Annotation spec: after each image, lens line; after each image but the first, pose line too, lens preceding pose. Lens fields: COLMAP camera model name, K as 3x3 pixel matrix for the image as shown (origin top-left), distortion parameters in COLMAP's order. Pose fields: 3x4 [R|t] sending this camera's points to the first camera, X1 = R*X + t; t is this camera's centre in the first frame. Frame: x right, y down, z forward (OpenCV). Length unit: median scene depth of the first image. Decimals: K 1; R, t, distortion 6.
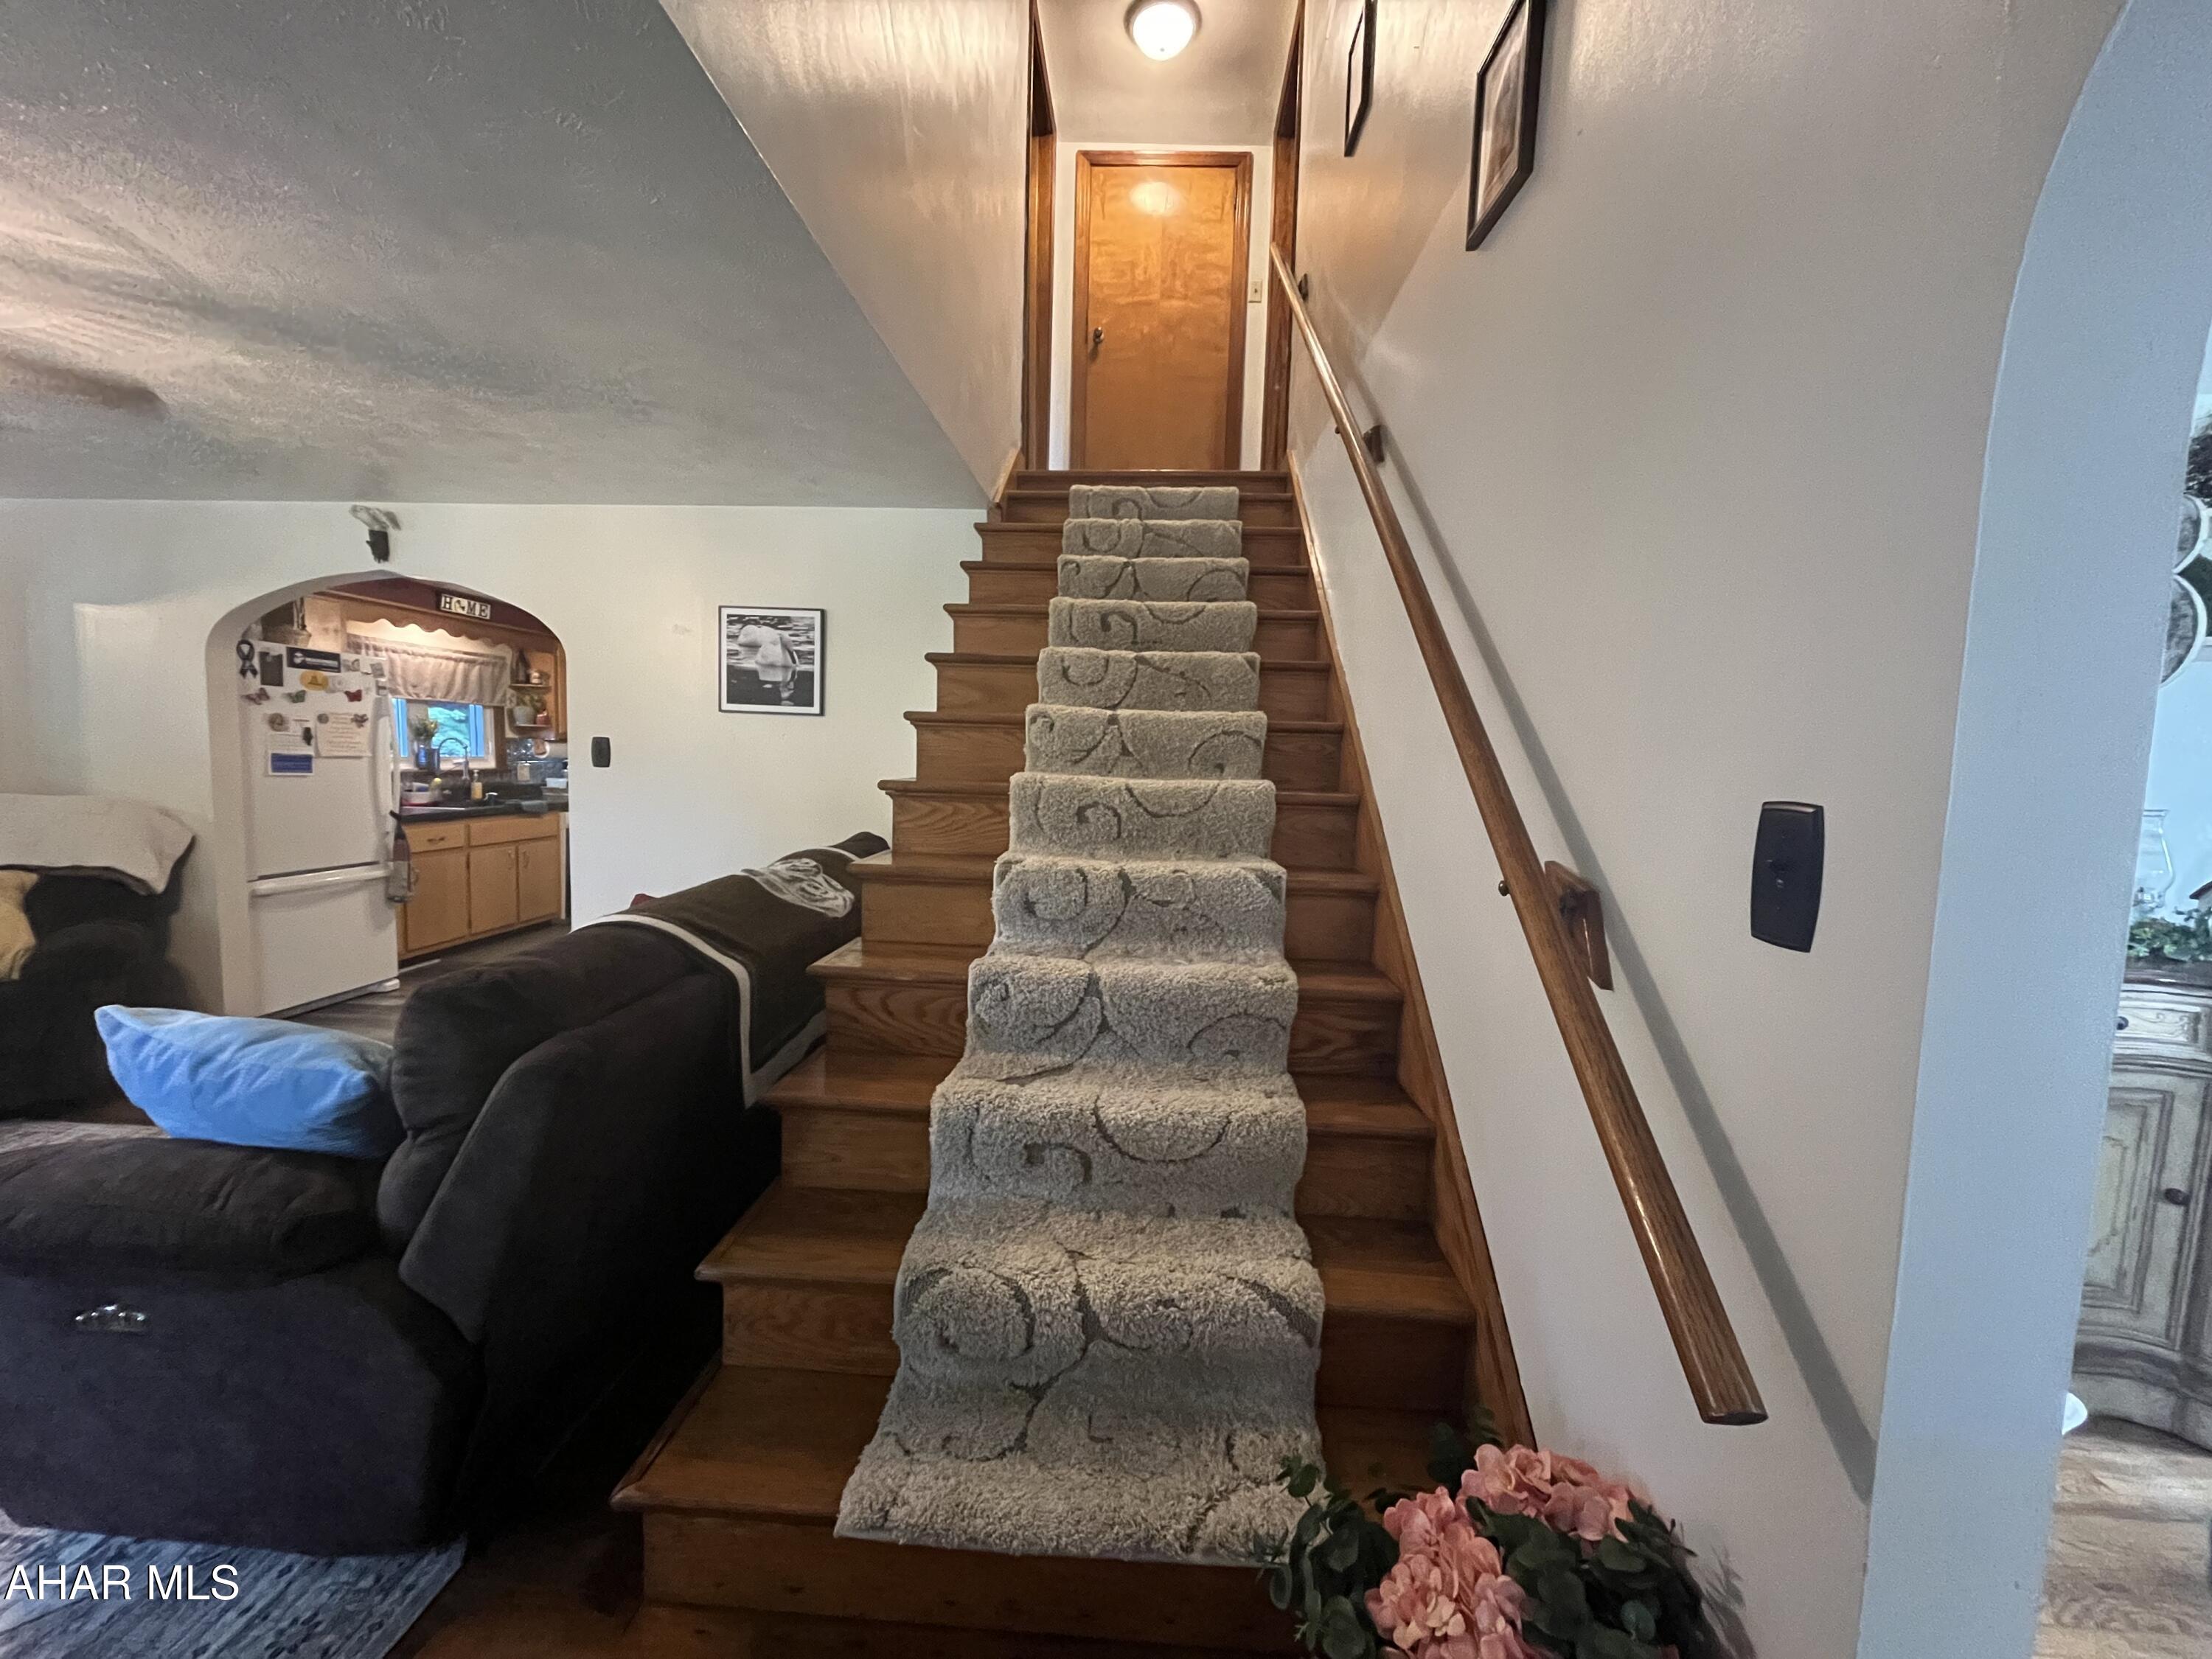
lens RADIAL K [[895.3, 0, 1100.4], [0, 895.3, 828.0], [0, 0, 1]] dist [-0.002296, -0.000065]
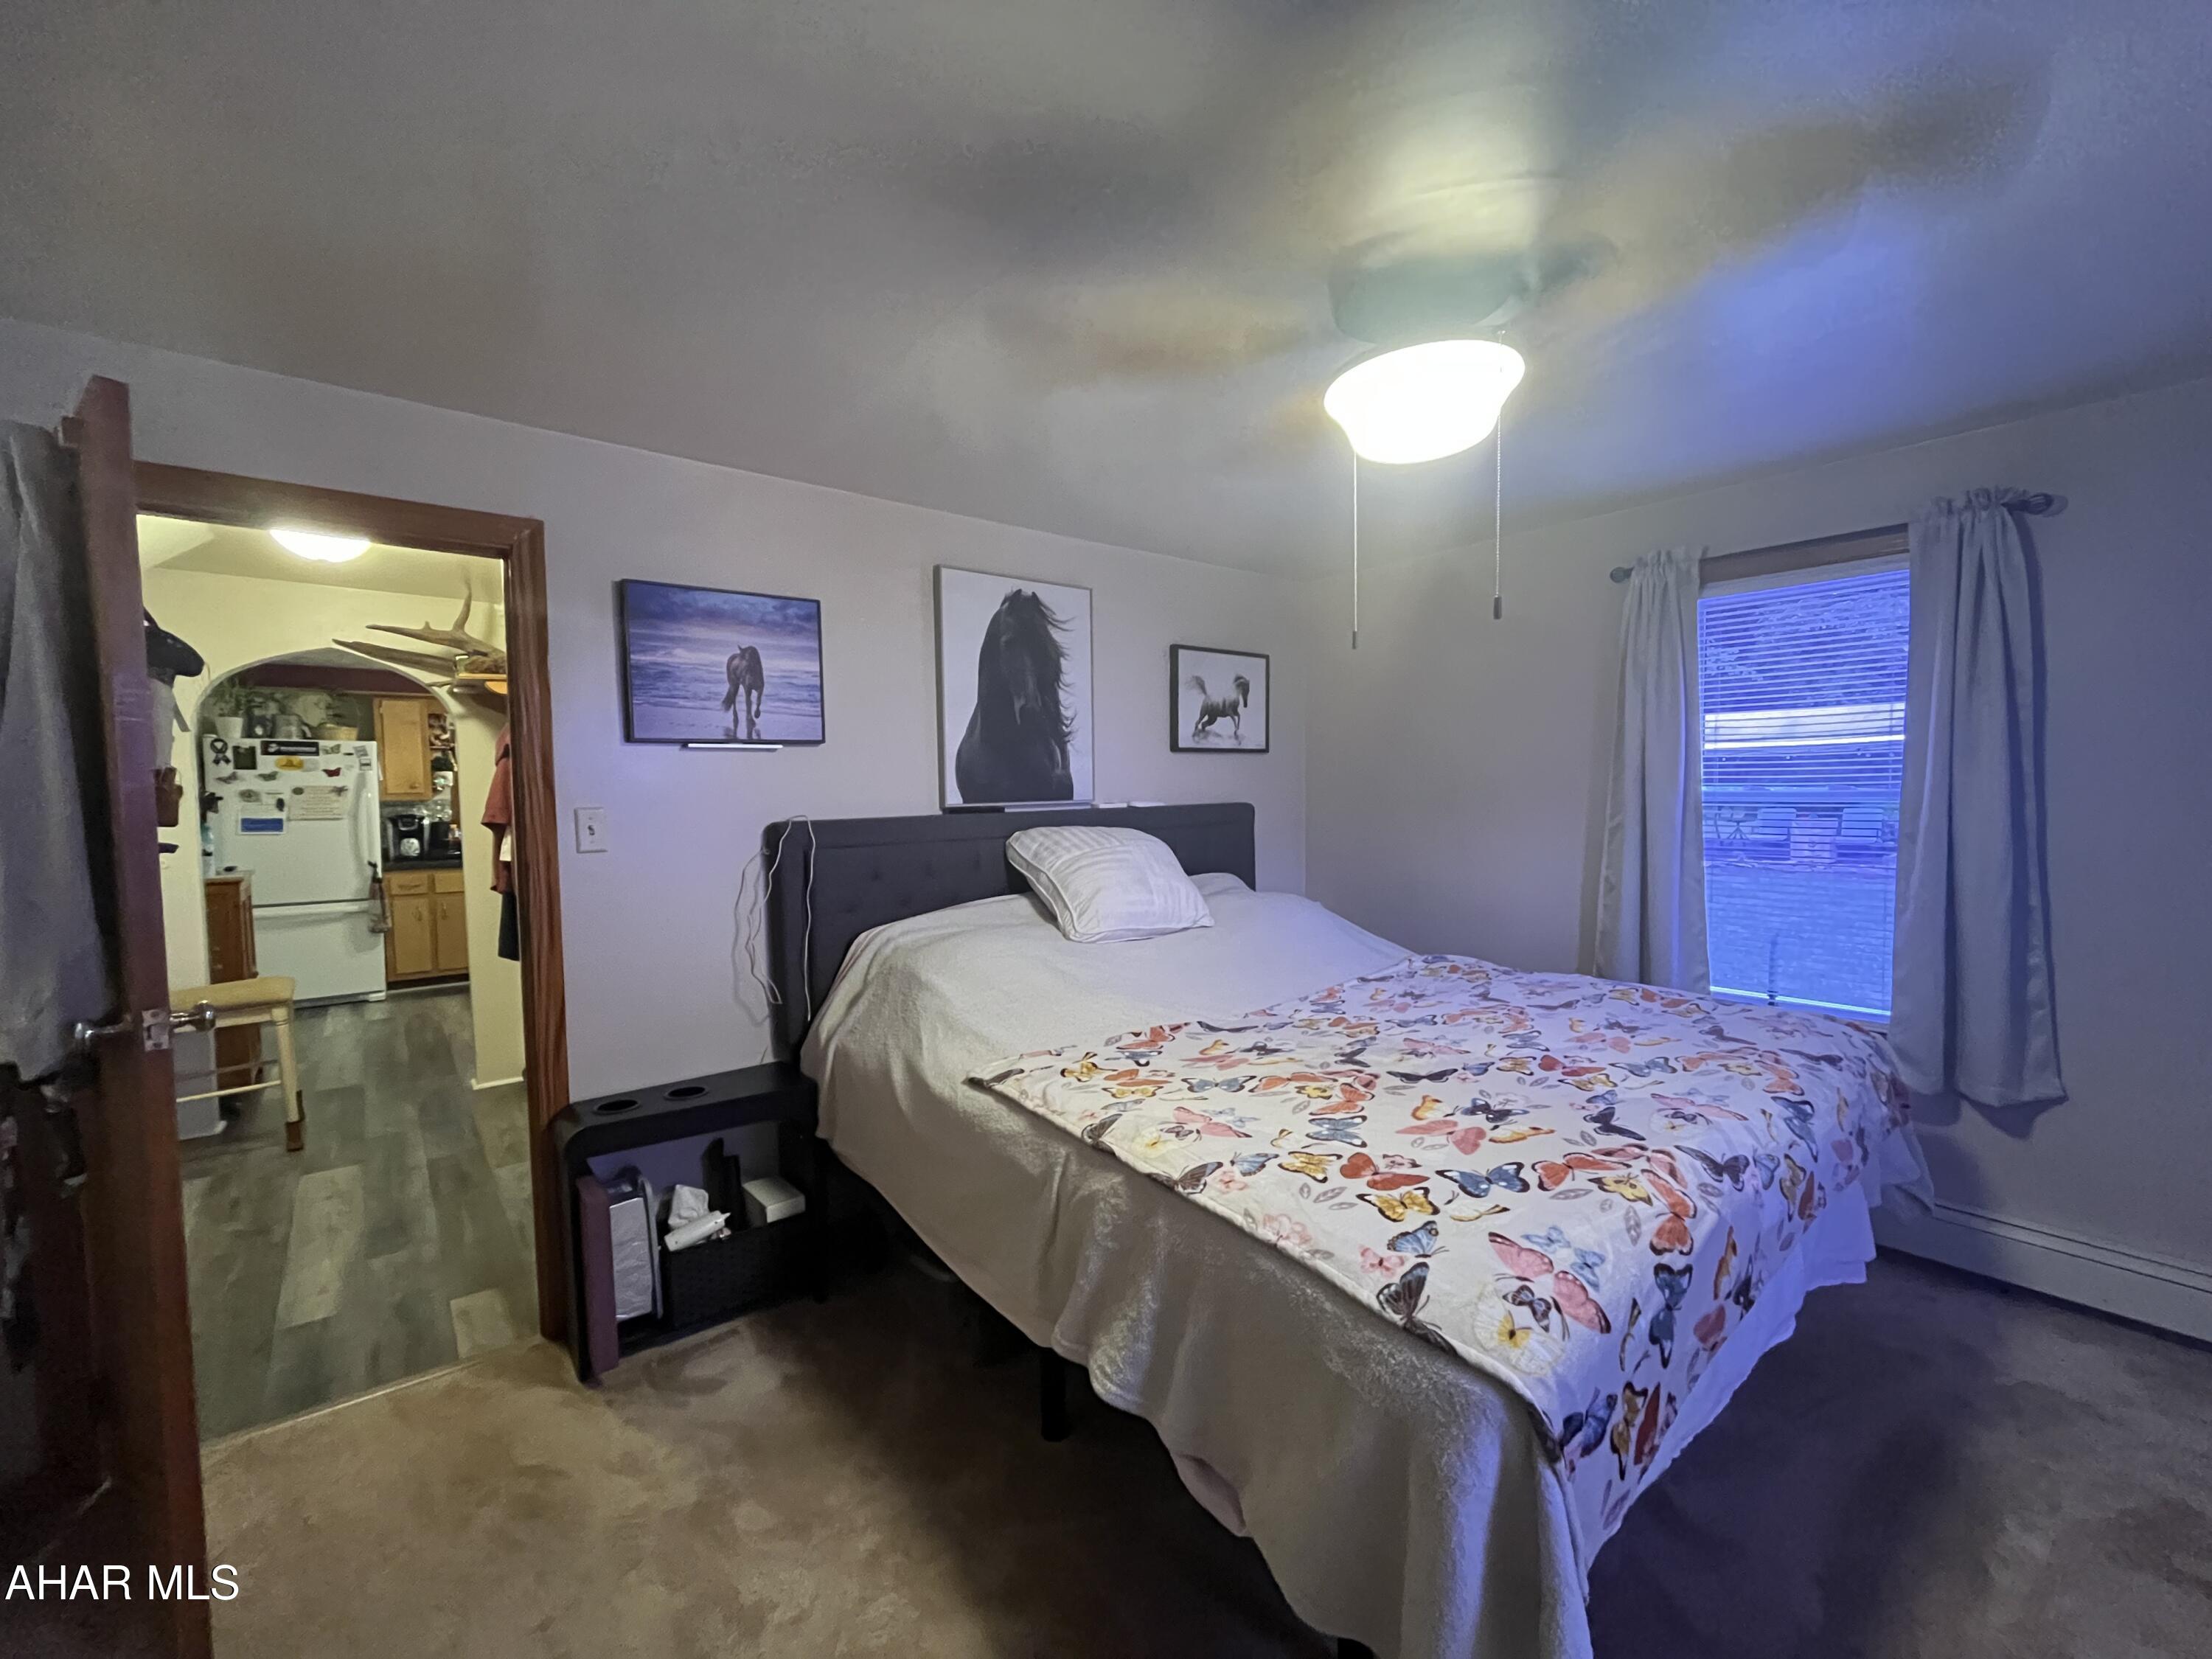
lens RADIAL K [[897.5, 0, 1102.8], [0, 897.5, 830.6], [0, 0, 1]] dist [-0.000909, -0.000593]
pose [[0.669336, 0.003701, -0.742951, 0.807113], [-0.032702, 0.999165, -0.024485, -0.059983], [0.742240, 0.040685, 0.668898, 0.858020]]
